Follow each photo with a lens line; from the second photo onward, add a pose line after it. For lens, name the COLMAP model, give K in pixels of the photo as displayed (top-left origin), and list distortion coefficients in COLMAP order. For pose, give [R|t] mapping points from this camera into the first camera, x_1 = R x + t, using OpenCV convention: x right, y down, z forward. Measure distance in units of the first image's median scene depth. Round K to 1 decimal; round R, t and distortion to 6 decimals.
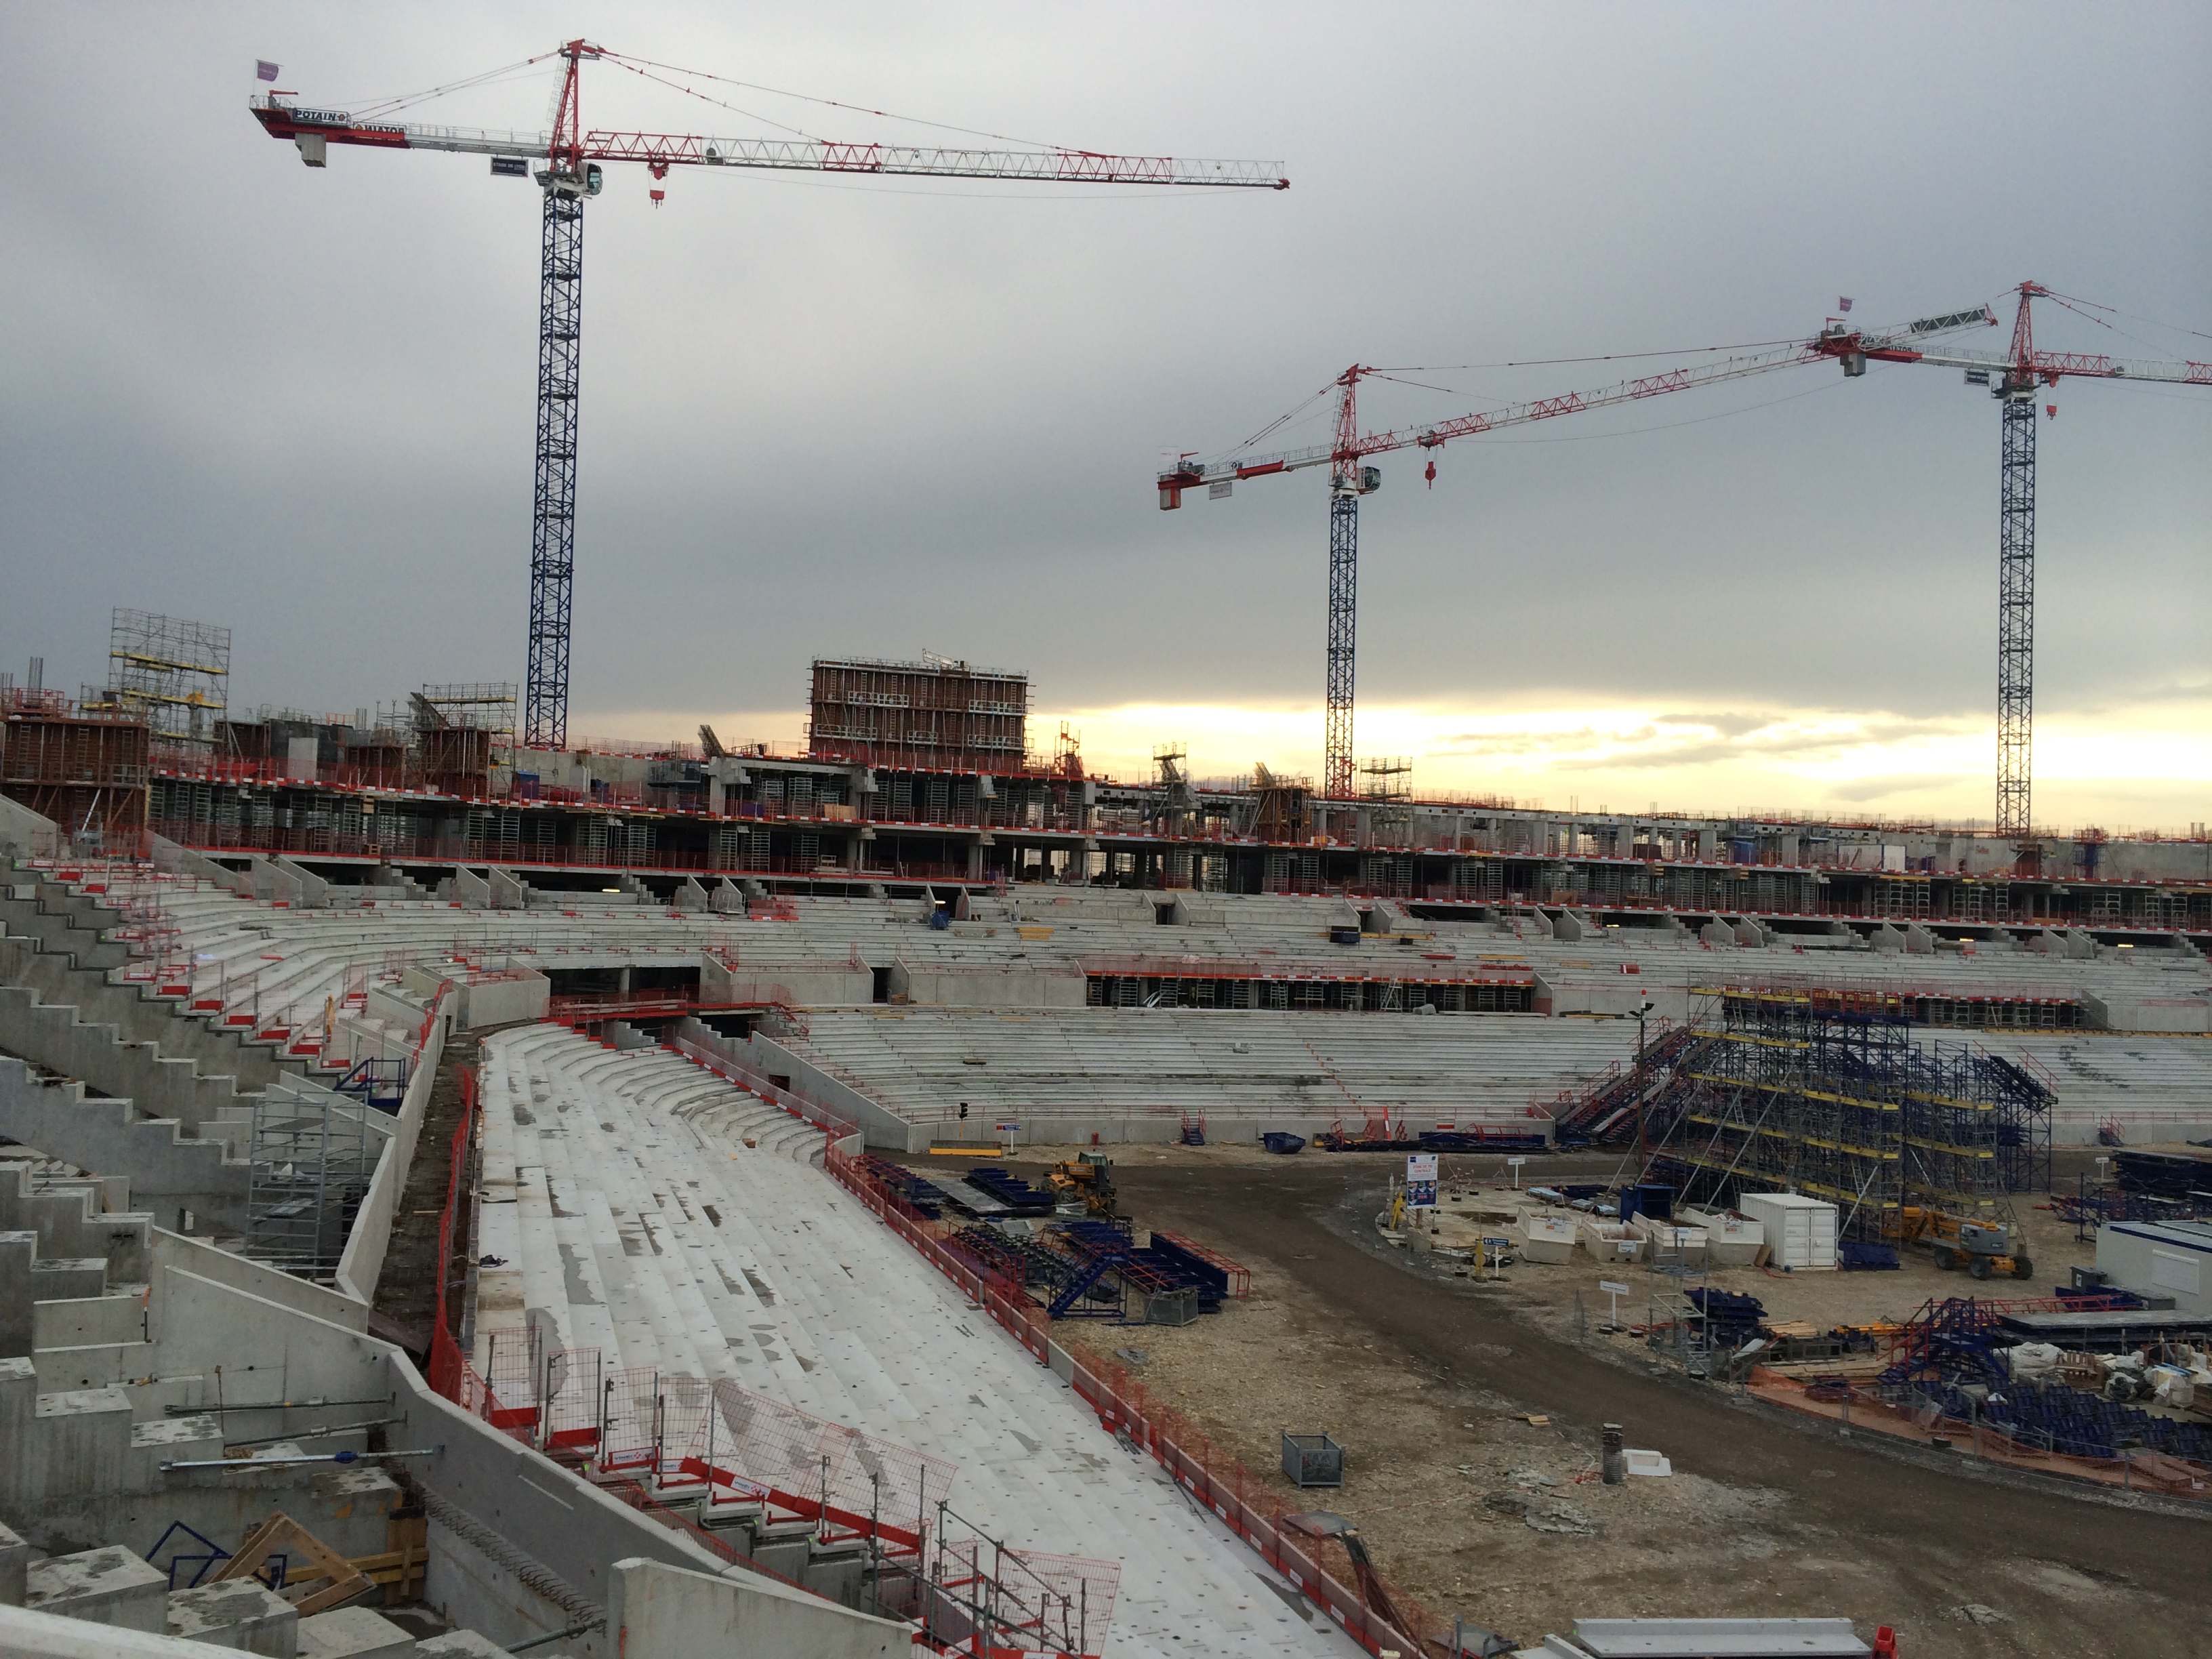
lens RADIAL K [[1889.7, 0, 1098.2], [0, 1889.7, 825.3], [0, 0, 1]] dist [0.091727, -0.122510]
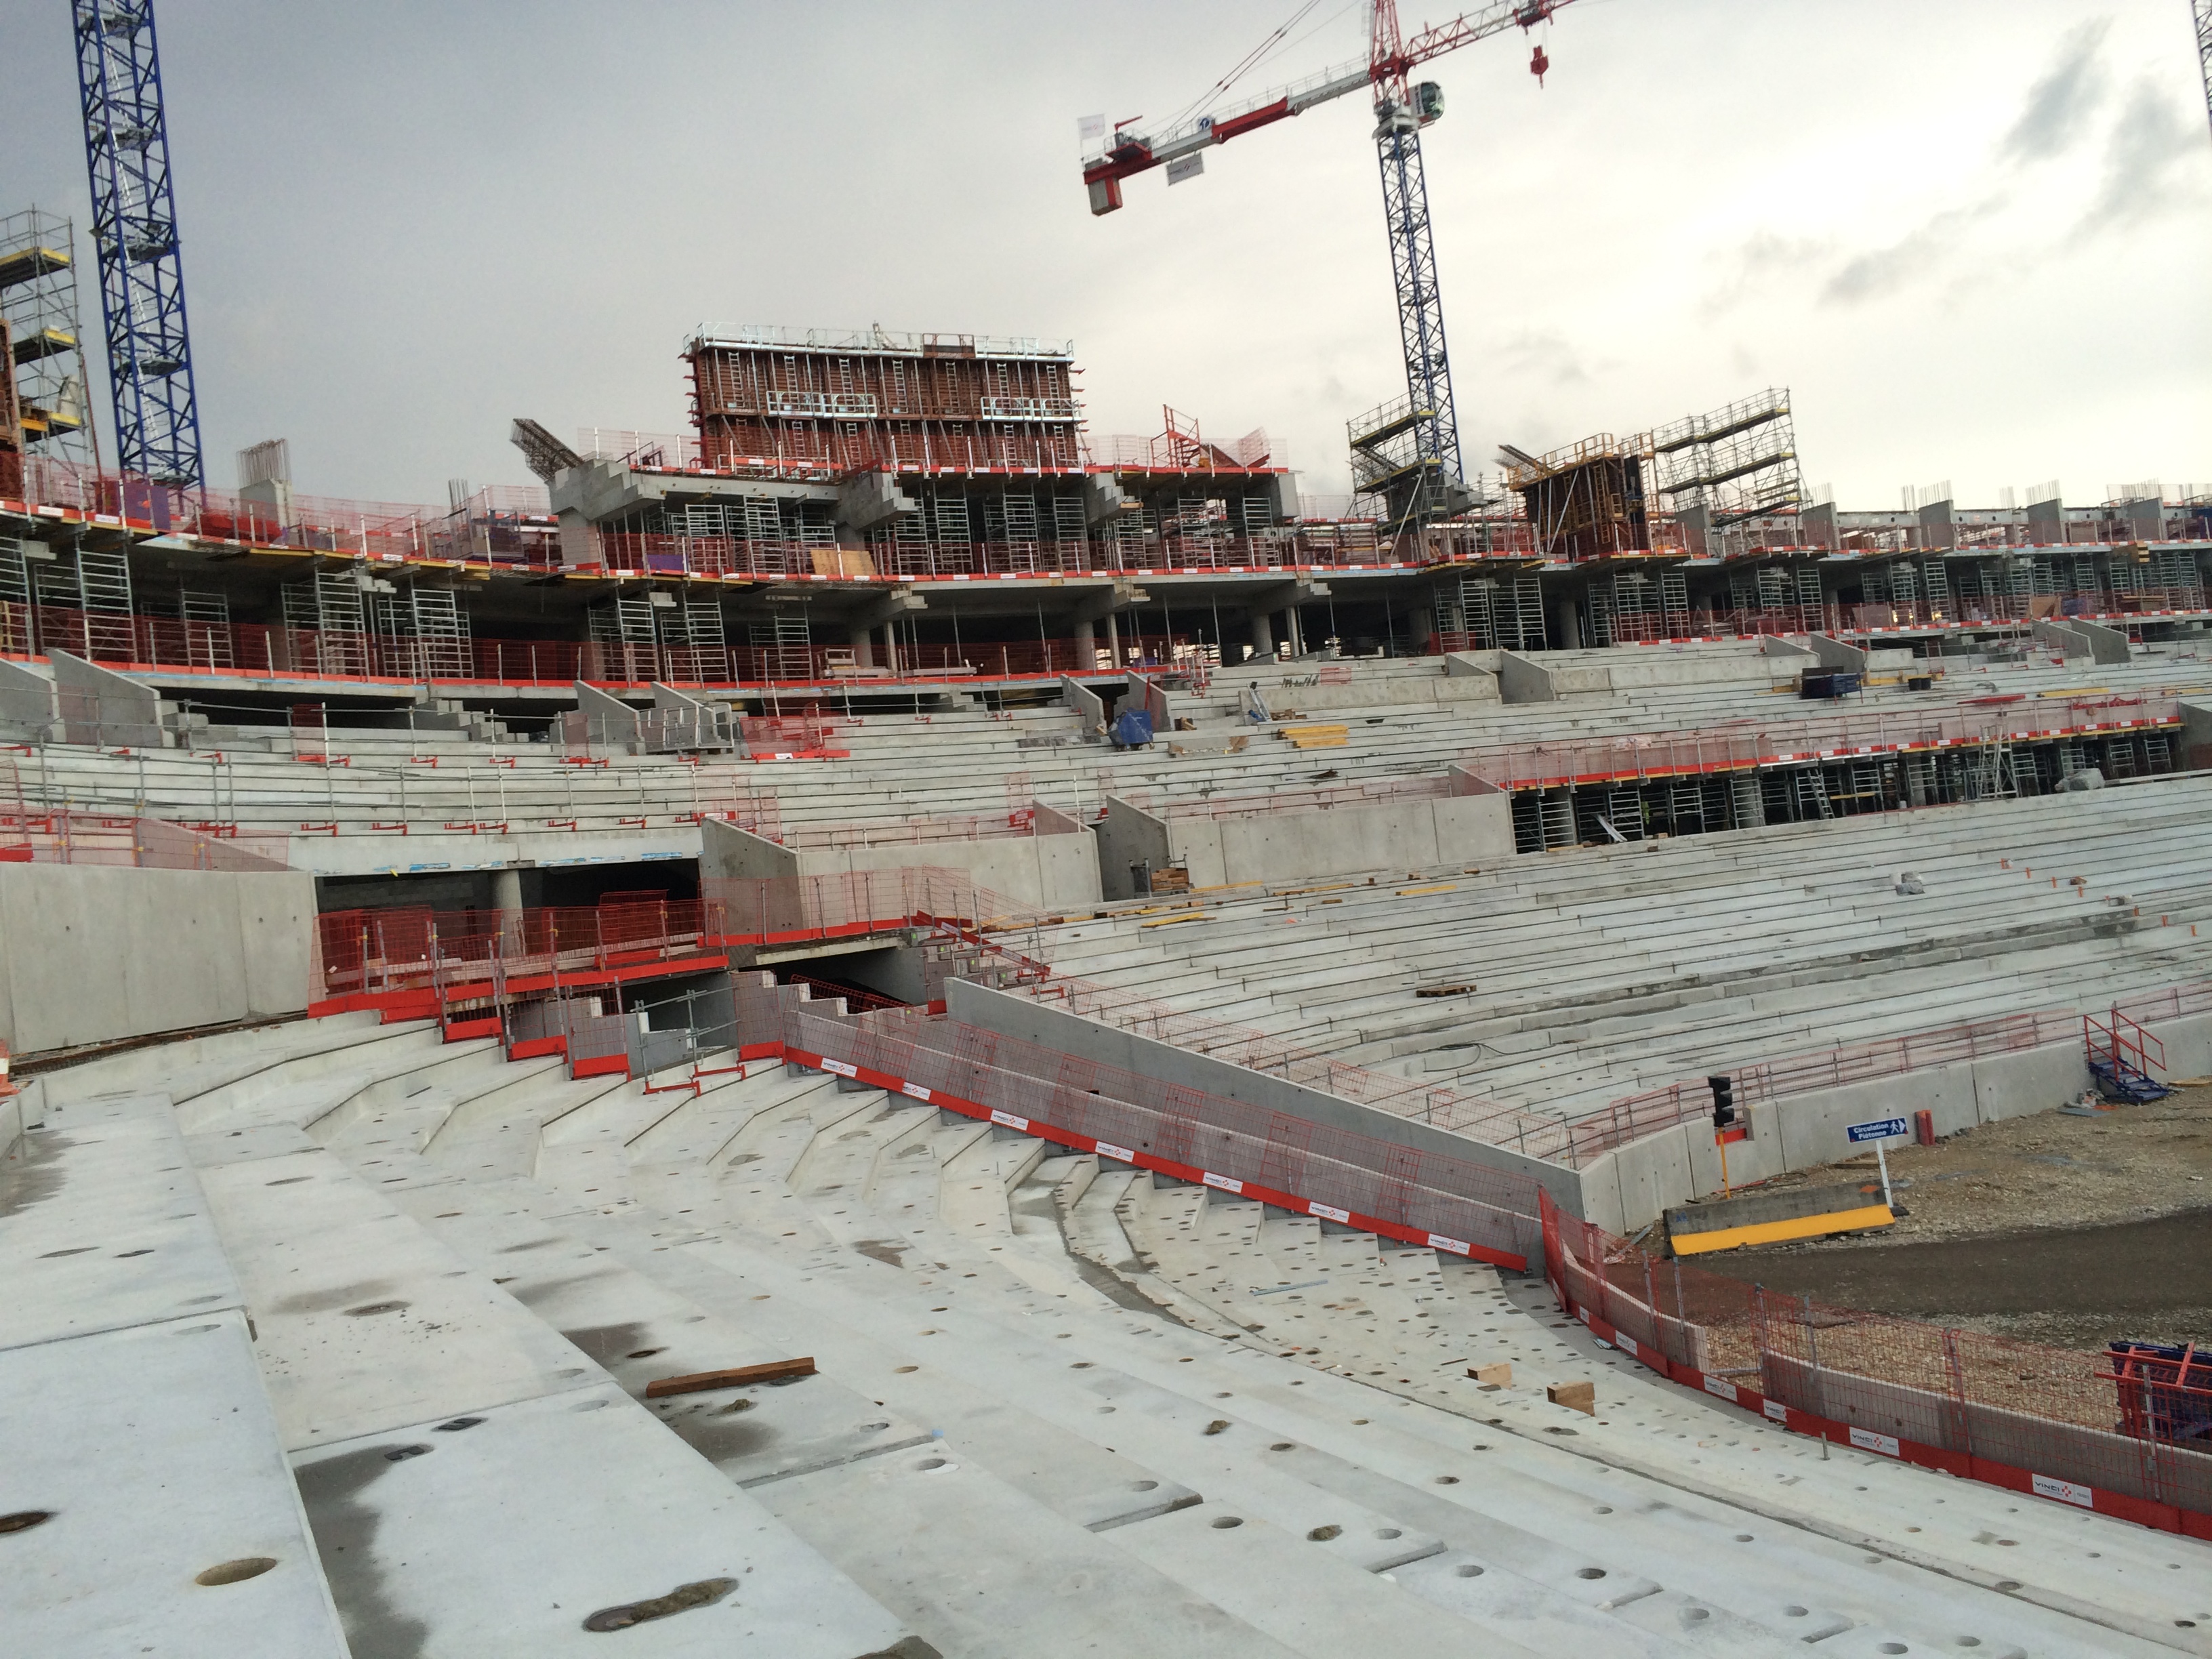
lens RADIAL K [[1889.7, 0, 1105.2], [0, 1889.7, 823.9], [0, 0, 1]] dist [0.091727, -0.122510]
pose [[0.976212, -0.141020, 0.164695, -0.161222], [0.141325, 0.989914, 0.009922, 0.064009], [-0.164433, 0.013590, 0.986295, 0.517177]]
